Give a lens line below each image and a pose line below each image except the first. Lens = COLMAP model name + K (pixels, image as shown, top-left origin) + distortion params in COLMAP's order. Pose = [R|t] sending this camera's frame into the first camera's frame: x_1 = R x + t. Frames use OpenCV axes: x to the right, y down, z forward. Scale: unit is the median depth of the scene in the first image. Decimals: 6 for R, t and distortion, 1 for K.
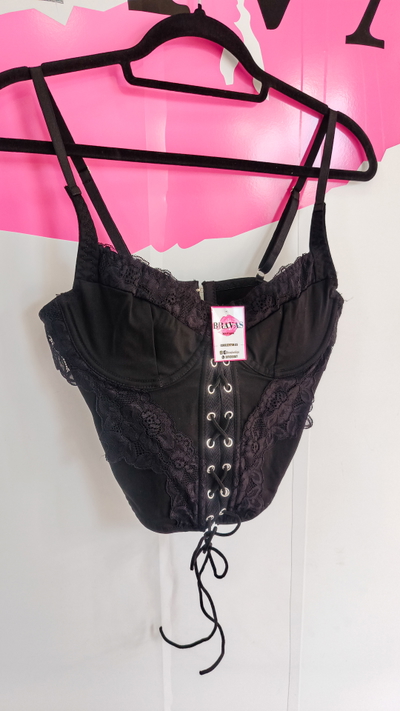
lens RADIAL K [[450.3, 0, 200.0], [0, 450.3, 355.5], [0, 0, 1]] dist [-0.004098, 0.000006]
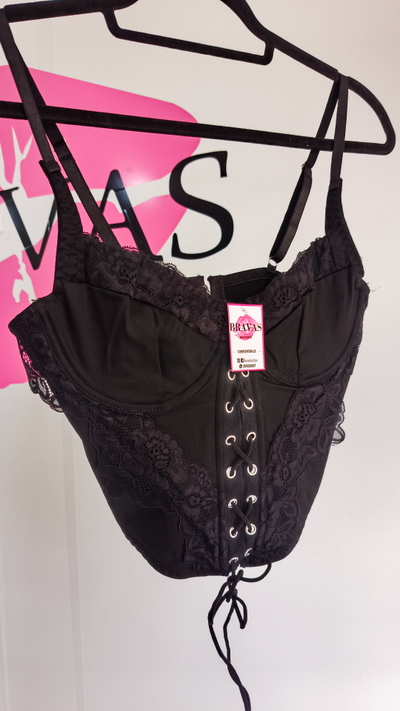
lens RADIAL K [[478.3, 0, 200.0], [0, 478.3, 355.5], [0, 0, 1]] dist [-0.045265, -0.001530]
pose [[0.998755, -0.047888, 0.013991, -0.034427], [0.047823, 0.998844, 0.004943, -0.024531], [-0.014212, -0.004267, 0.999890, 0.130858]]
